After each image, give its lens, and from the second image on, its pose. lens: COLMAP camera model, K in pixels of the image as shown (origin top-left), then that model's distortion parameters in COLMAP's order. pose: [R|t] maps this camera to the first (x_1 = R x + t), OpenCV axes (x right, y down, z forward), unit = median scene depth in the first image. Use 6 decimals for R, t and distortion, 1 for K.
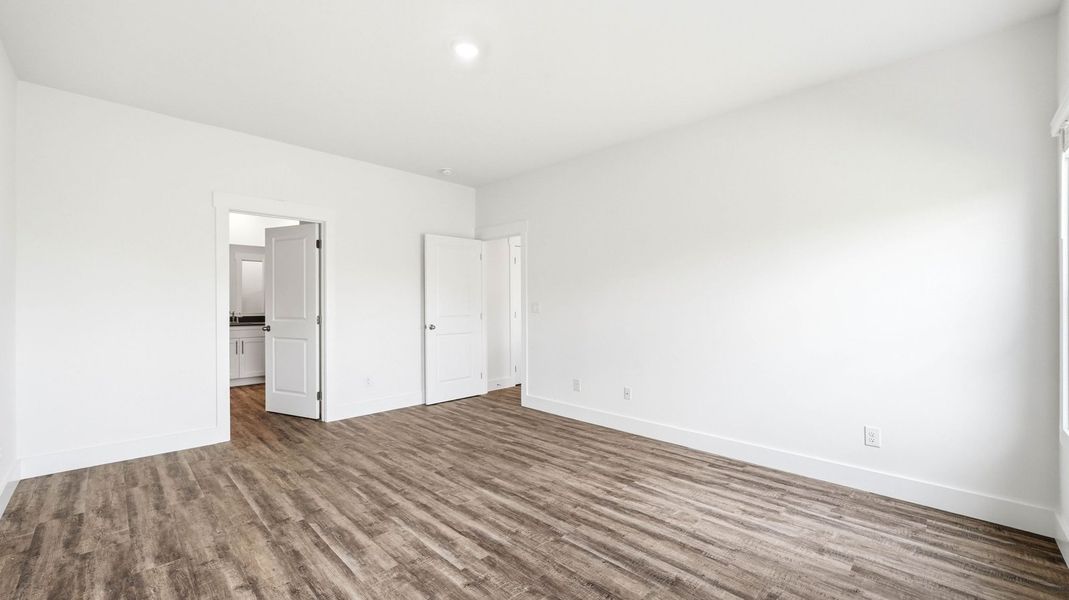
lens RADIAL K [[447.5, 0, 534.5], [0, 447.5, 300.0], [0, 0, 1]] dist [0.000921, 0.000122]
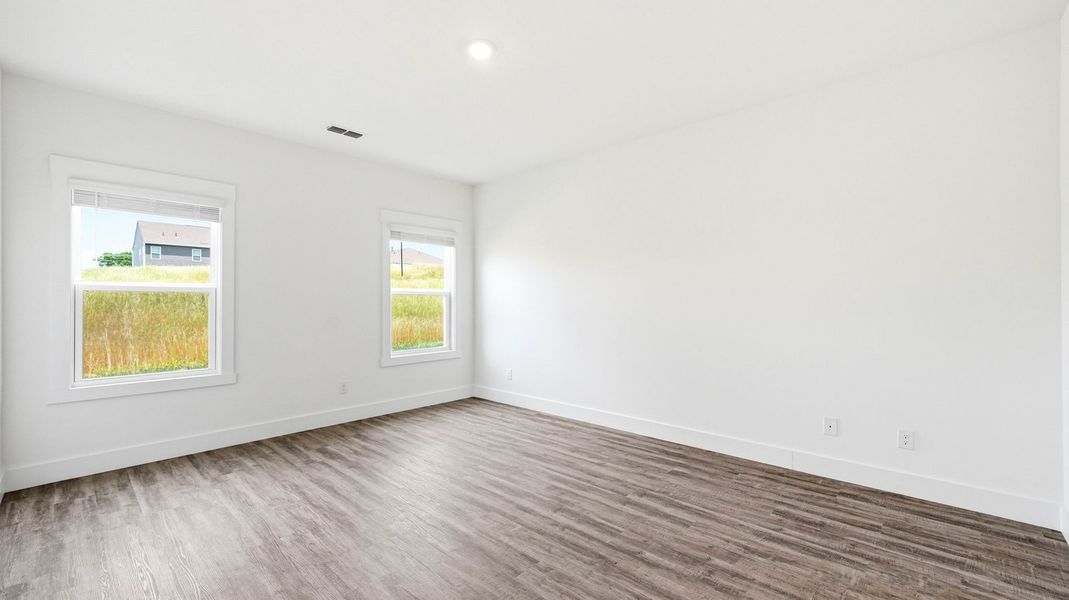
lens RADIAL K [[447.5, 0, 534.5], [0, 447.5, 300.0], [0, 0, 1]] dist [0.000921, 0.000122]
pose [[-0.999503, -0.000116, -0.031537, -0.236929], [0.000120, 0.999972, -0.007468, 0.004971], [0.031537, -0.007469, -0.999475, 2.006845]]
